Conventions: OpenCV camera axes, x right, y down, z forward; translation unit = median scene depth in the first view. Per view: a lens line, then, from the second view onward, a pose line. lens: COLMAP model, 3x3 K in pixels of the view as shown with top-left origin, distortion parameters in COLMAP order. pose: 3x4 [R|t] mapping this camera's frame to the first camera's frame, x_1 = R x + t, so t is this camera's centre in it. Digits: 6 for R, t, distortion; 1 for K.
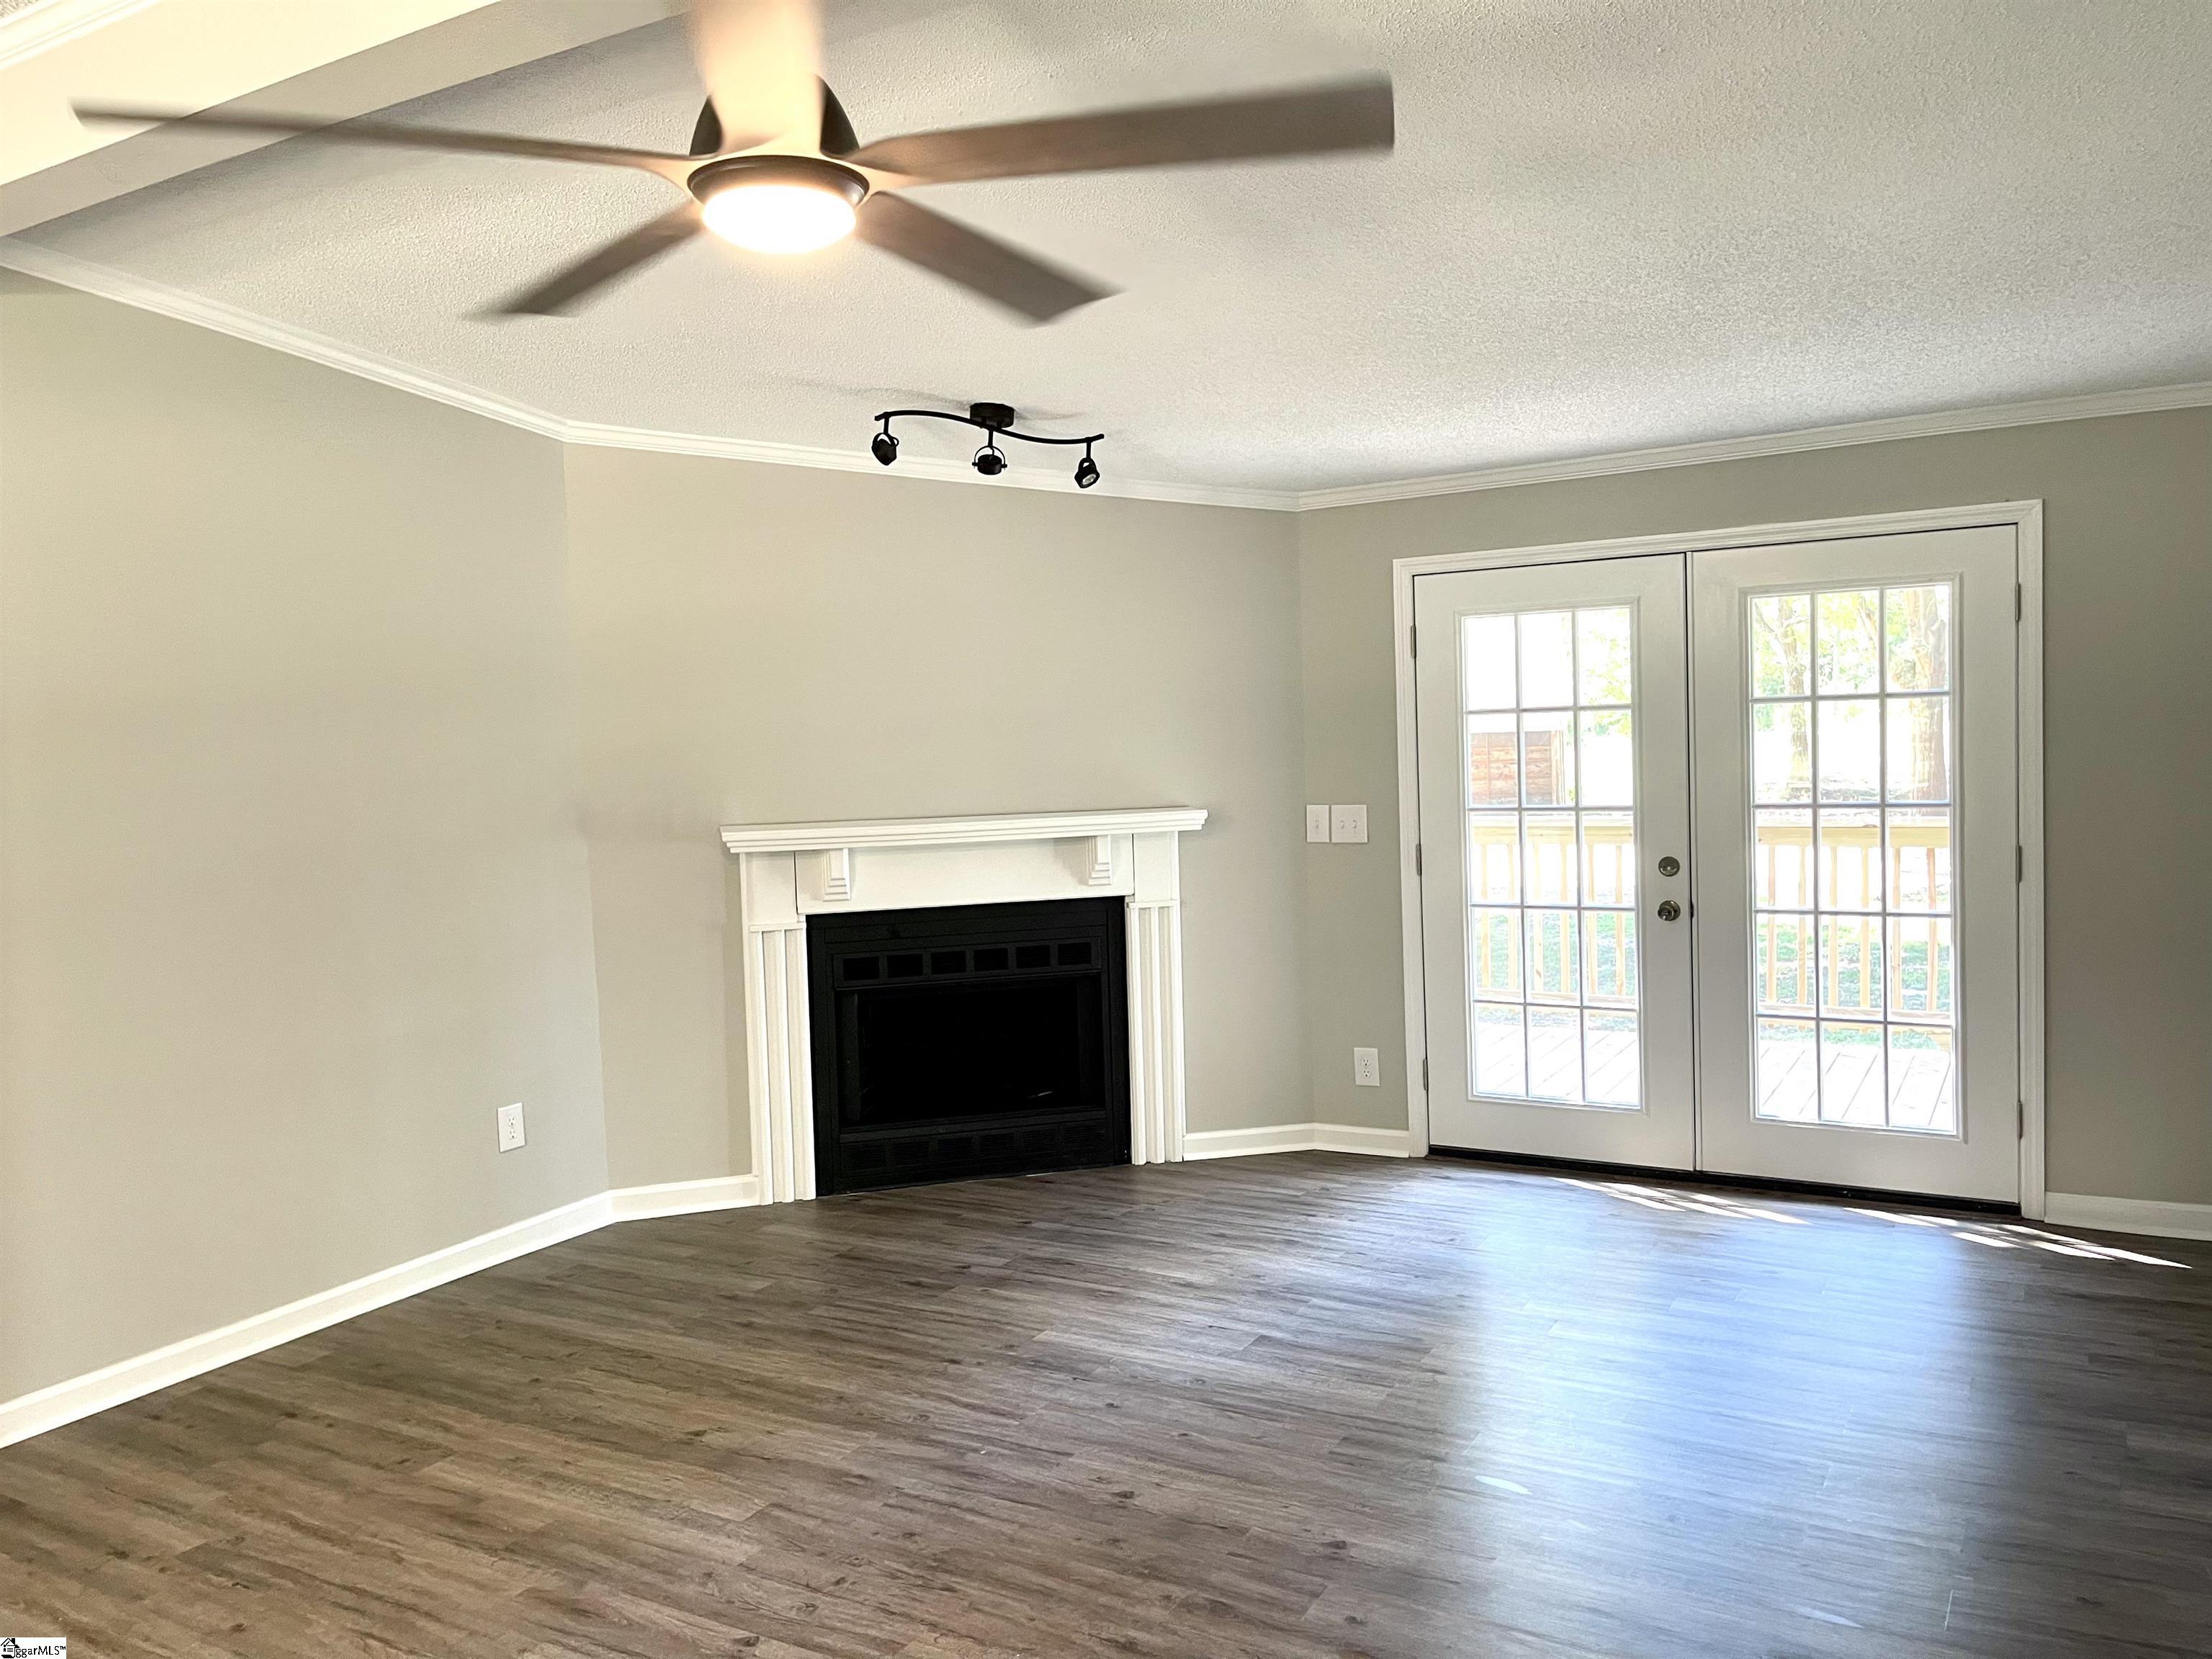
lens RADIAL K [[1695.2, 0, 1109.8], [0, 1695.2, 827.5], [0, 0, 1]] dist [0.012126, -0.015301]
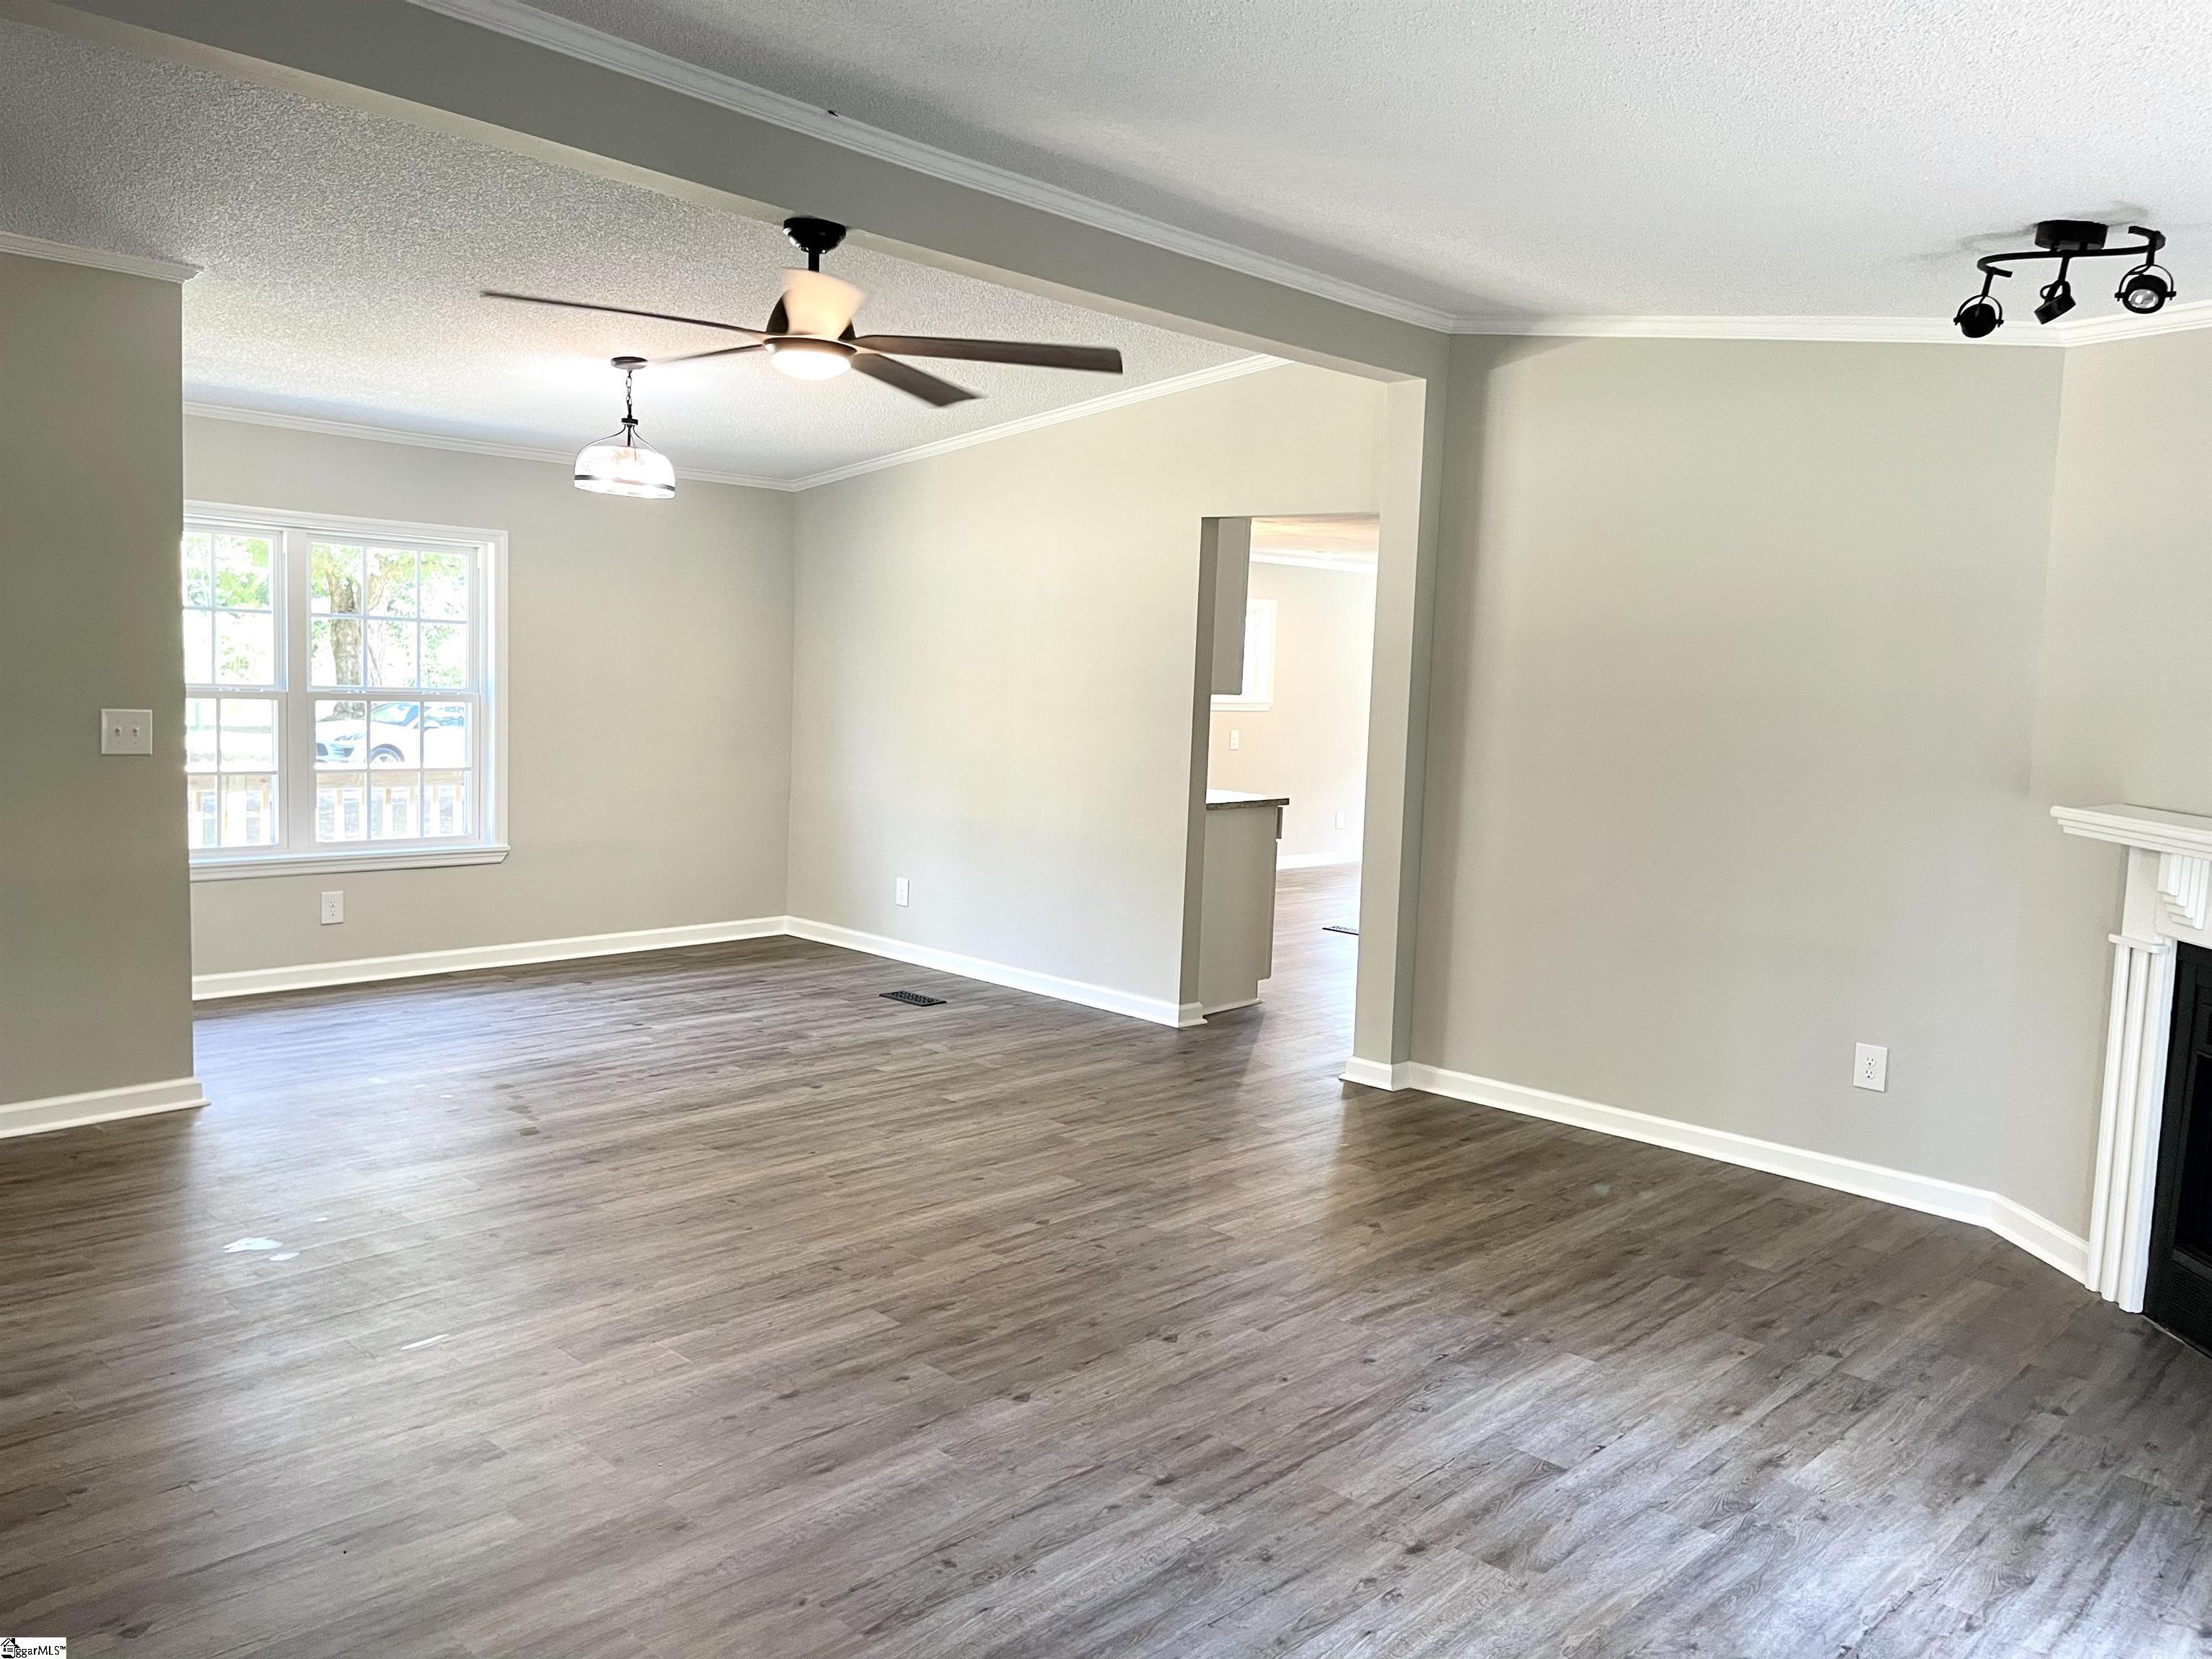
lens RADIAL K [[1695.2, 0, 1110.8], [0, 1695.2, 824.1], [0, 0, 1]] dist [0.012126, -0.015301]
pose [[-0.239515, 0.120688, -0.963362, 0.843136], [-0.101371, 0.983712, 0.148440, -0.080141], [0.965586, 0.133211, -0.223380, 0.936489]]
